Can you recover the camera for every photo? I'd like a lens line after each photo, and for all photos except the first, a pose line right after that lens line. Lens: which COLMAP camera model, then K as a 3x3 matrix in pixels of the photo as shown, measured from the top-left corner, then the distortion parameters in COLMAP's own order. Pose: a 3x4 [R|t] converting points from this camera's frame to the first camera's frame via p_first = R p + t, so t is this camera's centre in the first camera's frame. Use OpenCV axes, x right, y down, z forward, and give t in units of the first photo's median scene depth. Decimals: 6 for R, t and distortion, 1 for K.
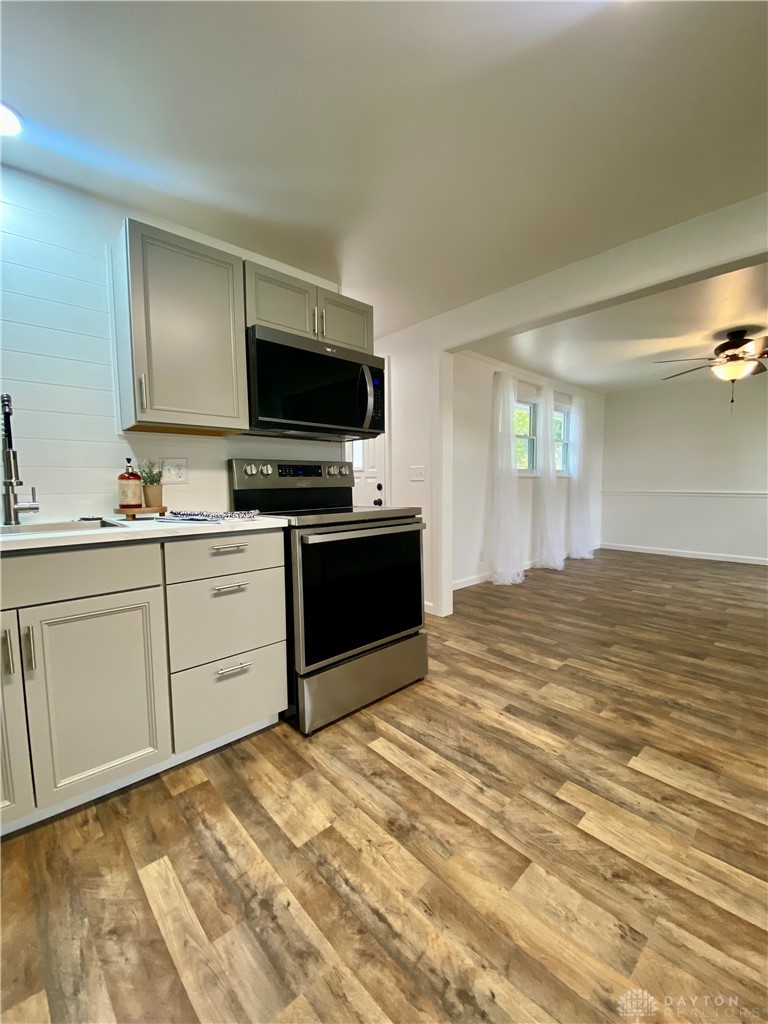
lens RADIAL K [[418.7, 0, 384.2], [0, 418.7, 512.2], [0, 0, 1]] dist [0.001216, -0.012208]
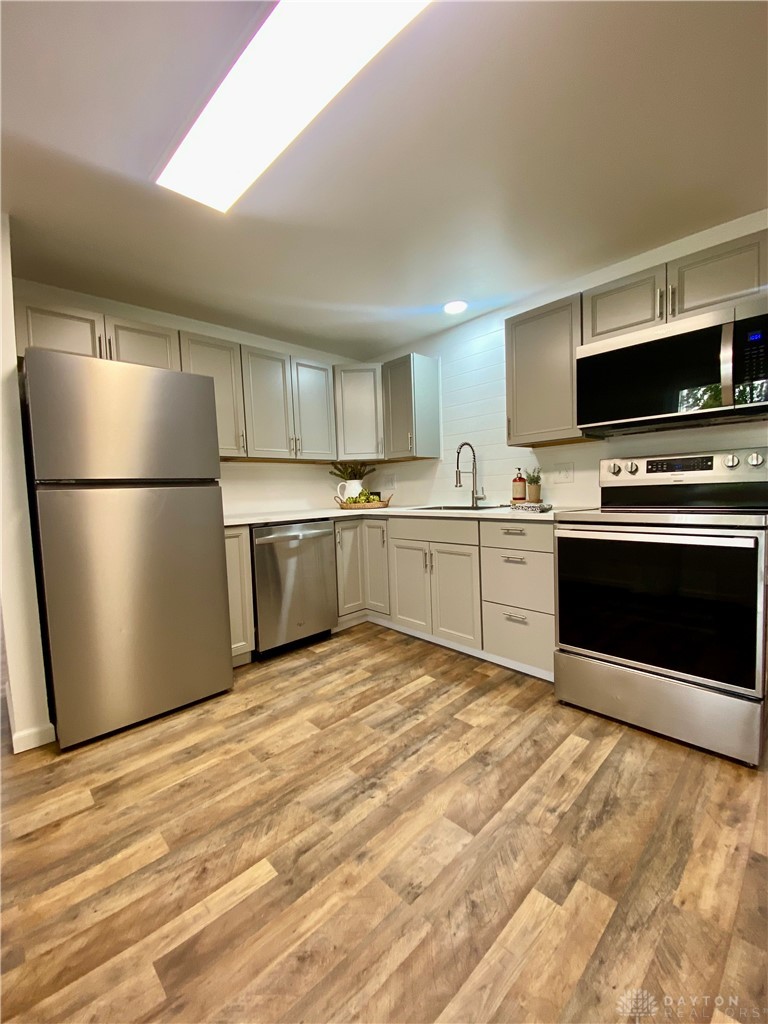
lens RADIAL K [[418.7, 0, 389.0], [0, 418.7, 502.3], [0, 0, 1]] dist [0.001216, -0.012208]
pose [[0.023905, 0.047797, -0.998571, 1.229625], [-0.042126, 0.998017, 0.046762, -0.070133], [0.998826, 0.040948, 0.025871, 0.621848]]
